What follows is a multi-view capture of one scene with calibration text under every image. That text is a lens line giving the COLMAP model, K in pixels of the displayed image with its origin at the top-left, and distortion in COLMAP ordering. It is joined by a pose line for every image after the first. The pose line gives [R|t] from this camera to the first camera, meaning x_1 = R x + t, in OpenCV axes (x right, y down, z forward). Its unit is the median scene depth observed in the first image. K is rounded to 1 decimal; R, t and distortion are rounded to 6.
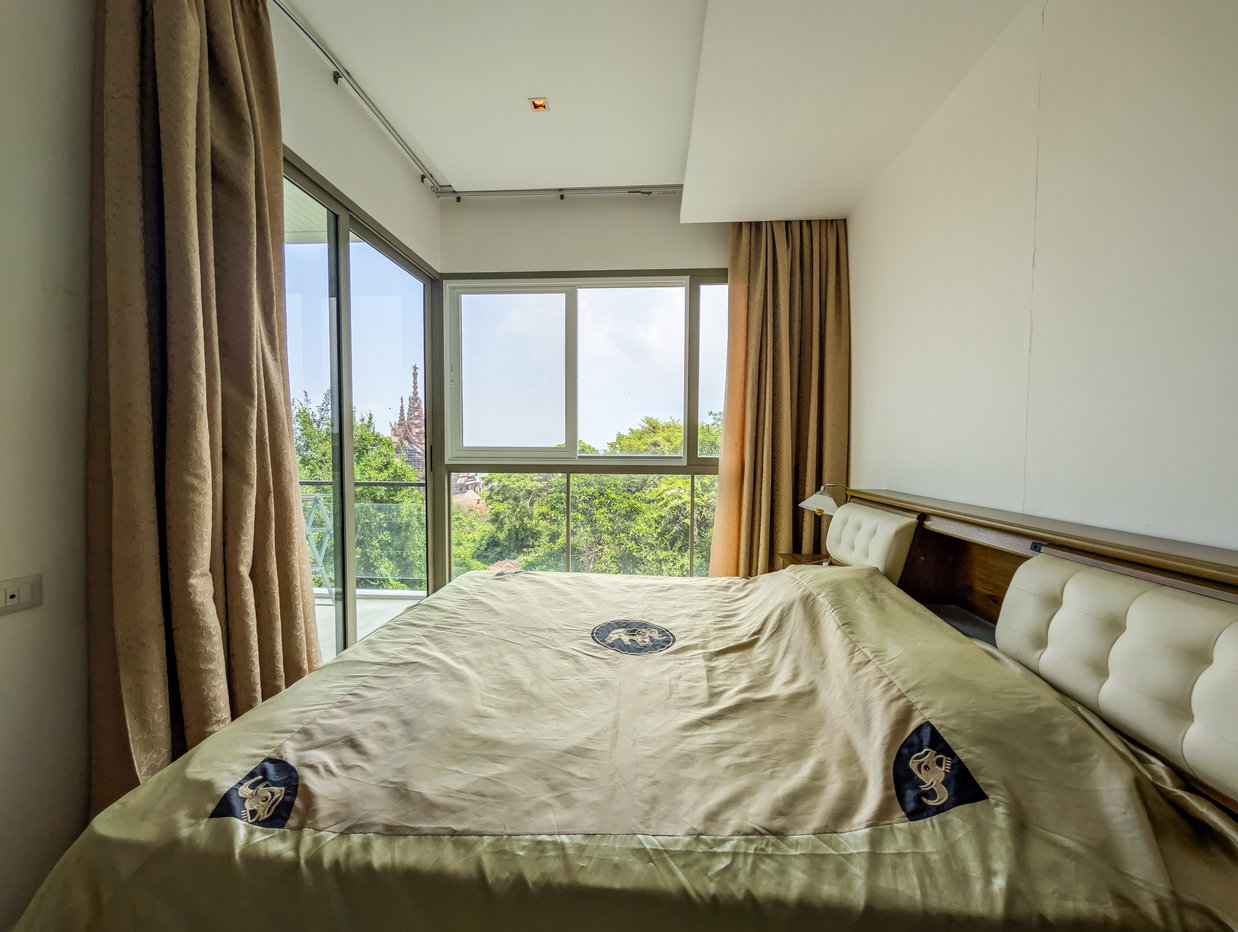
lens RADIAL K [[465.1, 0, 621.5], [0, 465.1, 473.3], [0, 0, 1]] dist [0.001895, 0.000404]
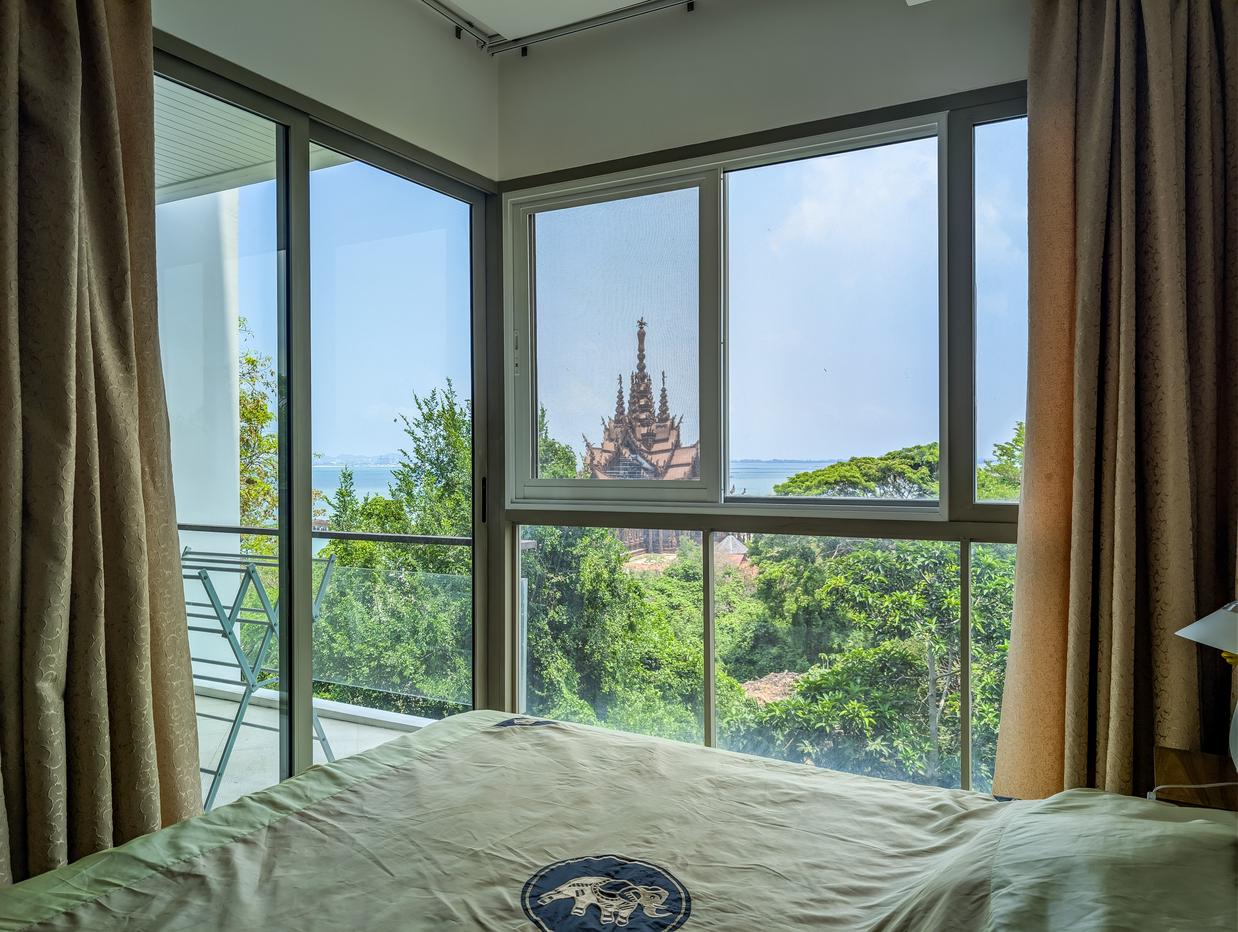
lens RADIAL K [[883.3, 0, 609.1], [0, 883.3, 469.7], [0, 0, 1]] dist [0.010477, -0.002220]
pose [[0.905233, -0.006084, -0.424871, 0.403911], [-0.012335, 0.999100, -0.040587, -0.054659], [0.424736, 0.041982, 0.904343, 0.145883]]
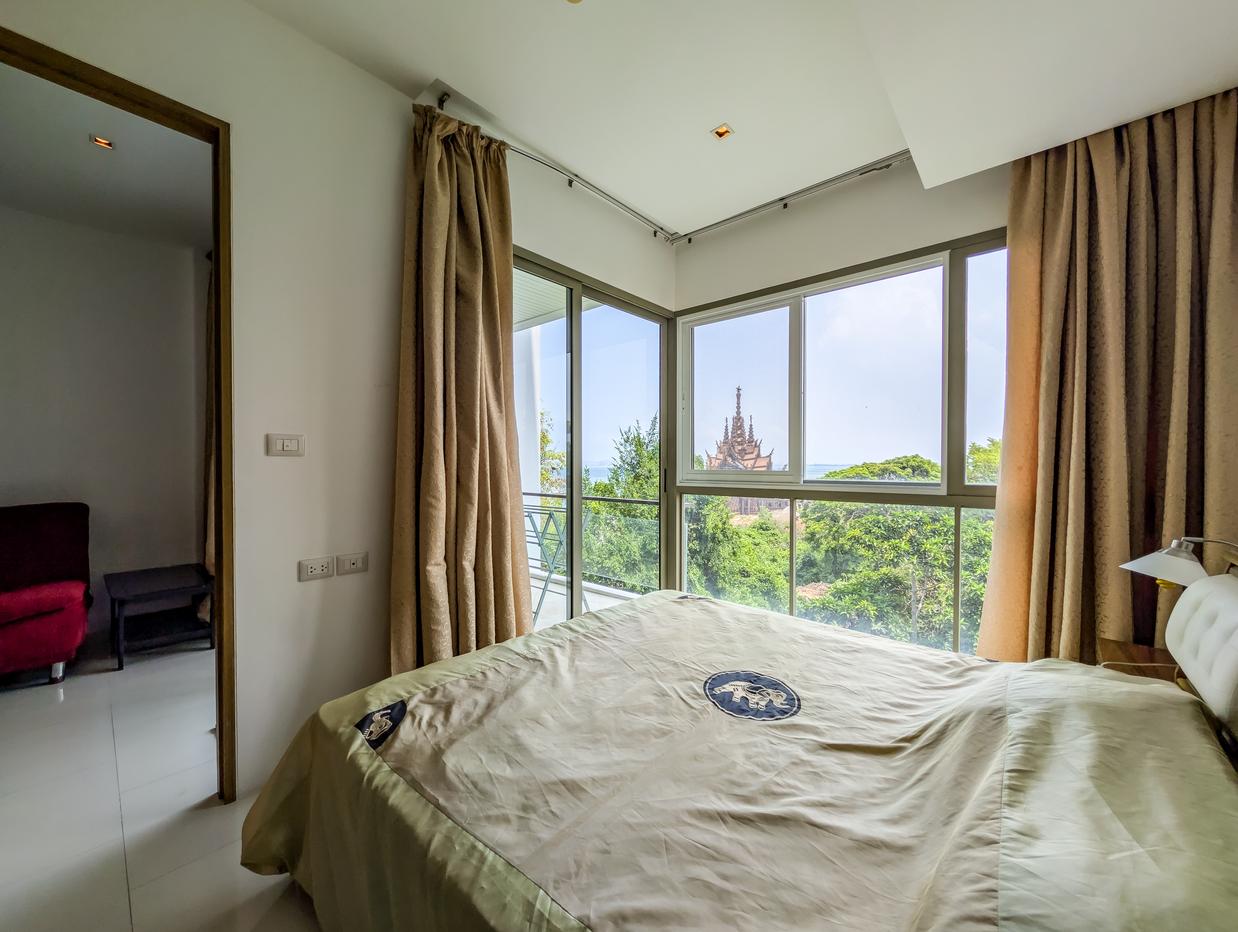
lens RADIAL K [[465.1, 0, 621.5], [0, 465.1, 473.3], [0, 0, 1]] dist [0.001895, 0.000404]
pose [[0.796570, 0.006501, -0.604511, 0.345180], [-0.027696, 0.999285, -0.025750, -0.036005], [0.603911, 0.037255, 0.796181, 0.131542]]
